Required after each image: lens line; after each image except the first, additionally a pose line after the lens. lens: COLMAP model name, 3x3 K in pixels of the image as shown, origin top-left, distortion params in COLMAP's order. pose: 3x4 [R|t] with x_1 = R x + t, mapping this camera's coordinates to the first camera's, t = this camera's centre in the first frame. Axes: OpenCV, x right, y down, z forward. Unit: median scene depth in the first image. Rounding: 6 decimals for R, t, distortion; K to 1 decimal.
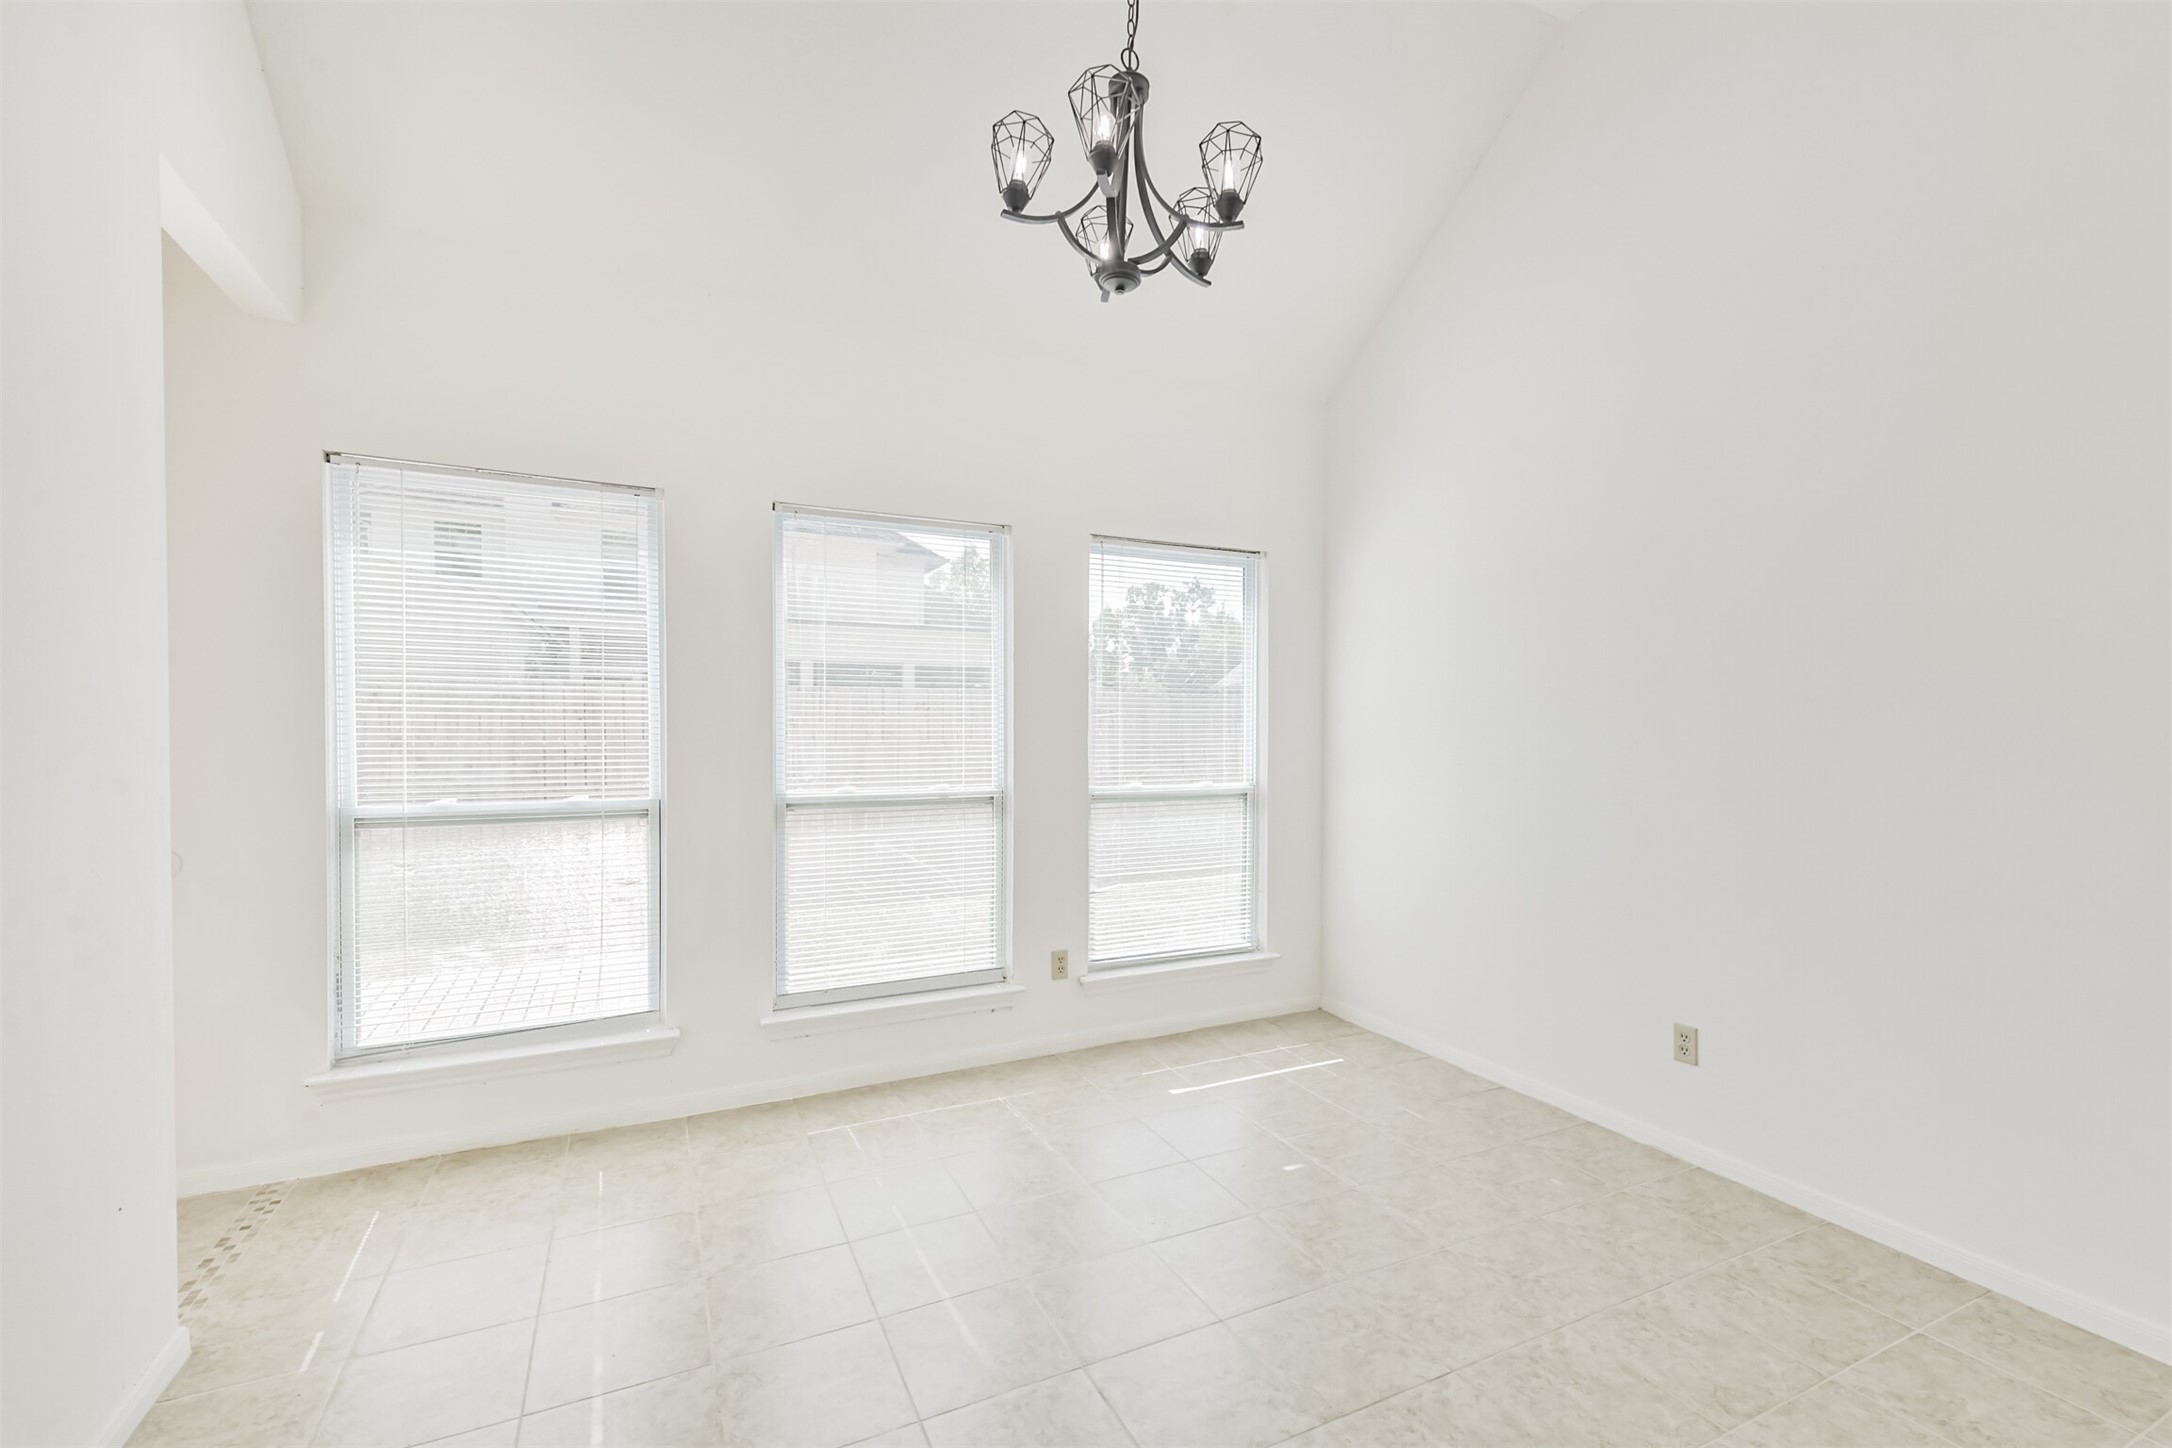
lens RADIAL K [[912.2, 0, 1073.8], [0, 912.2, 737.9], [0, 0, 1]] dist [0.011124, -0.002783]
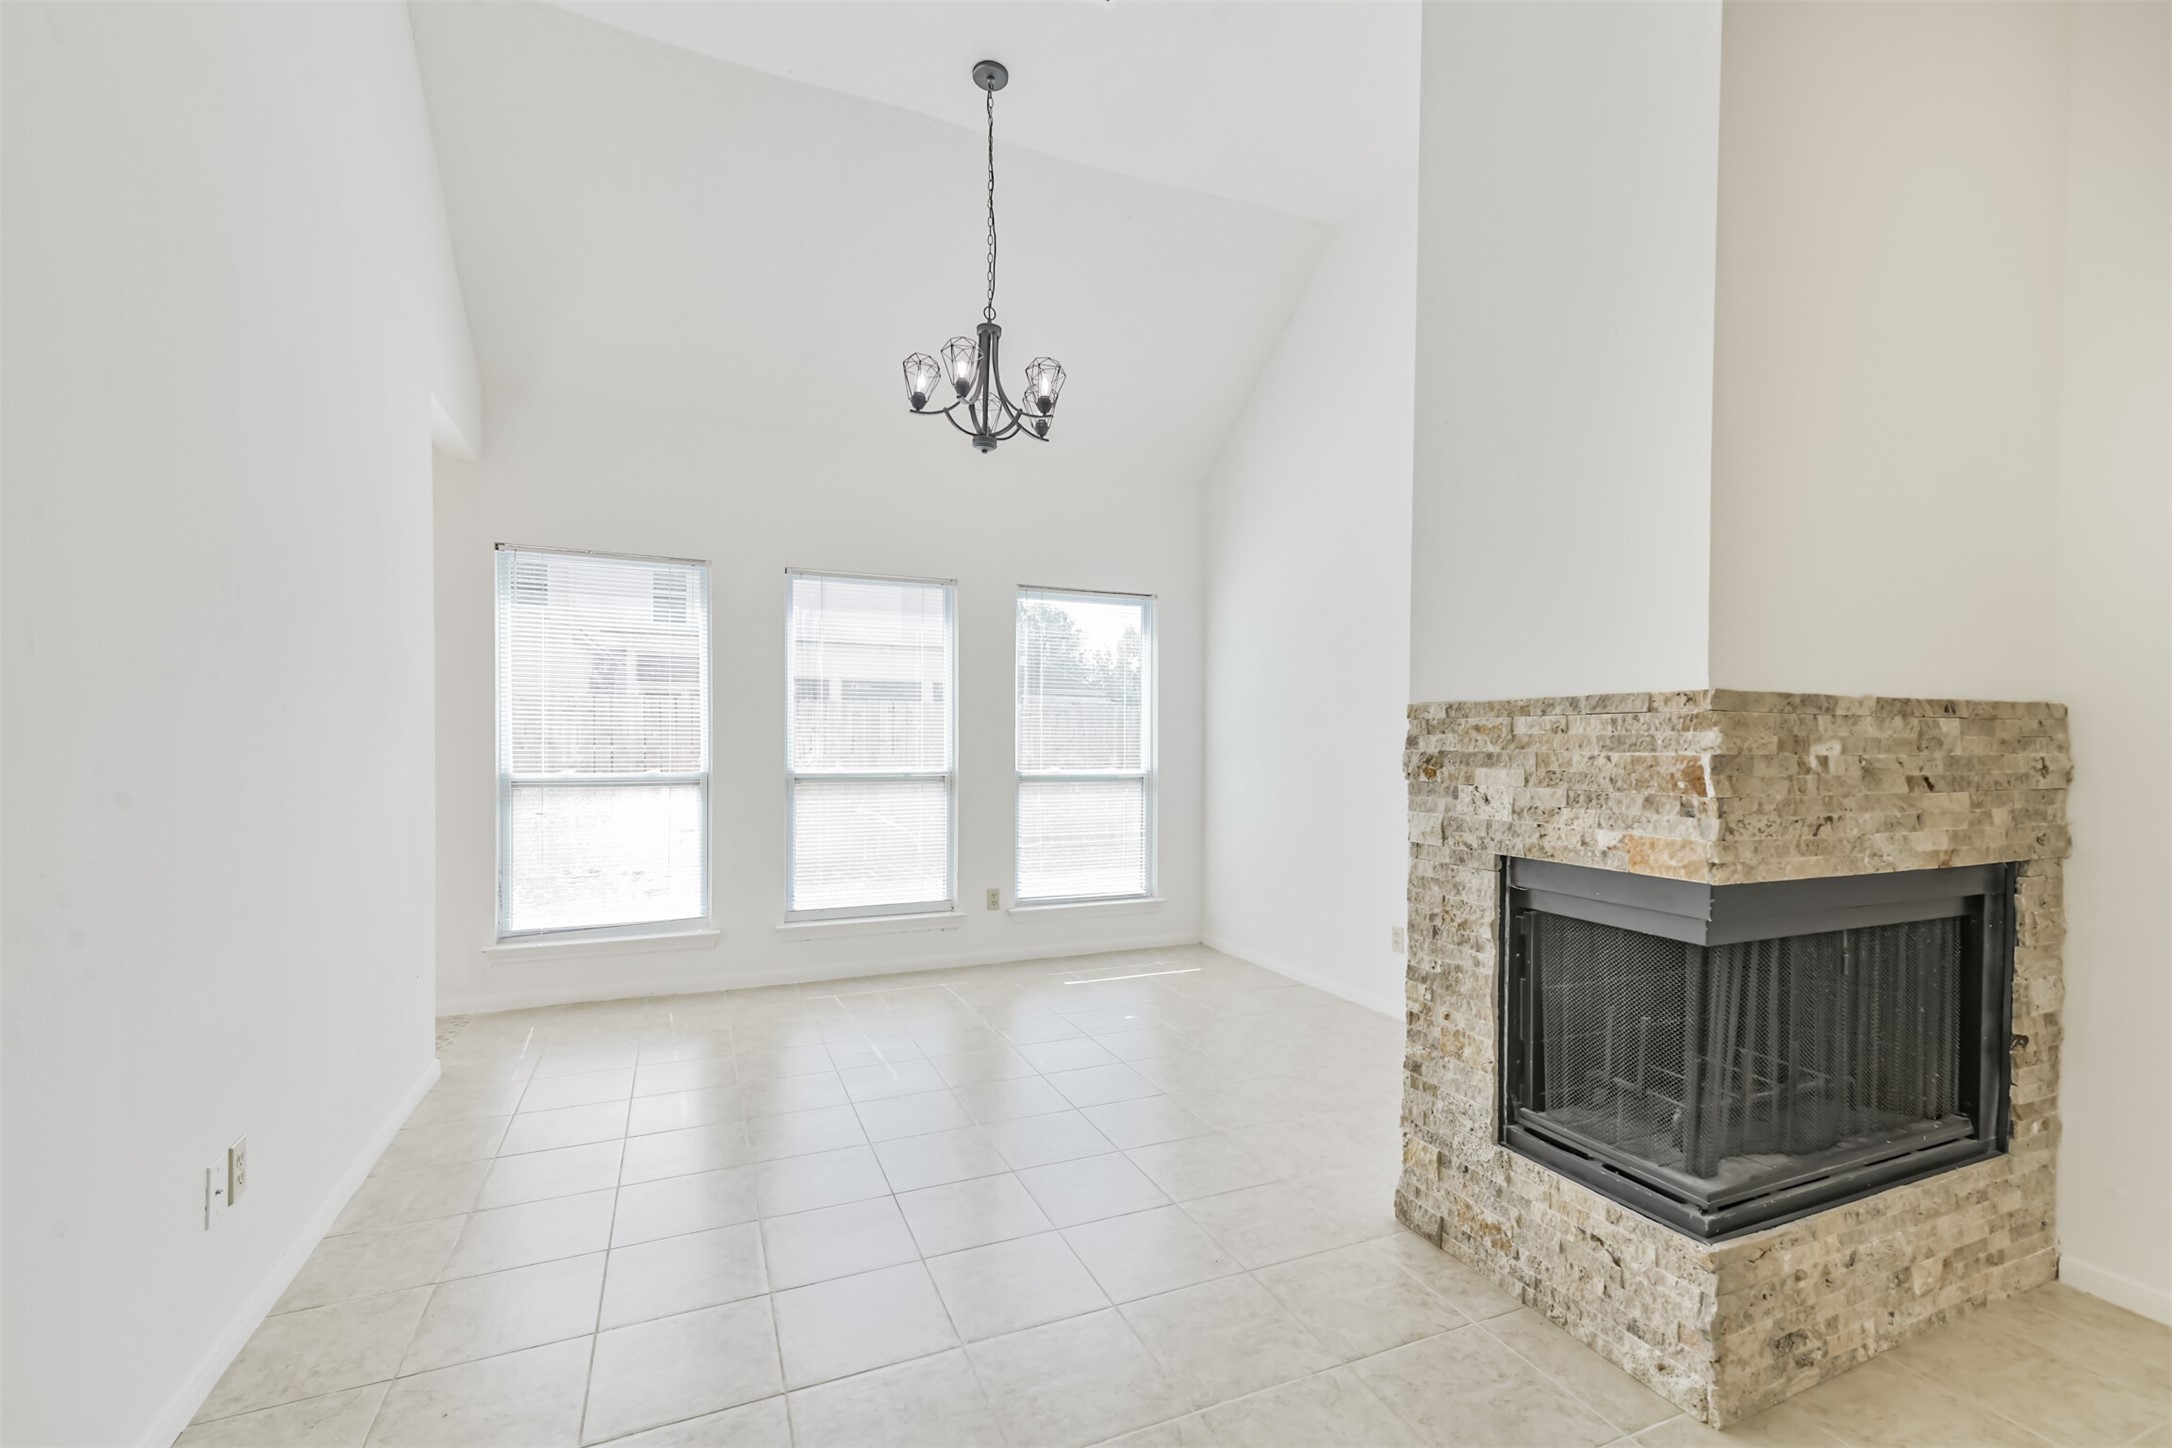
lens RADIAL K [[912.2, 0, 1063.4], [0, 912.2, 751.9], [0, 0, 1]] dist [0.011124, -0.002783]
pose [[0.999223, -0.001465, -0.039395, 0.155836], [0.001002, 0.999930, -0.011774, 0.047873], [0.039410, 0.011726, 0.999154, -0.393127]]
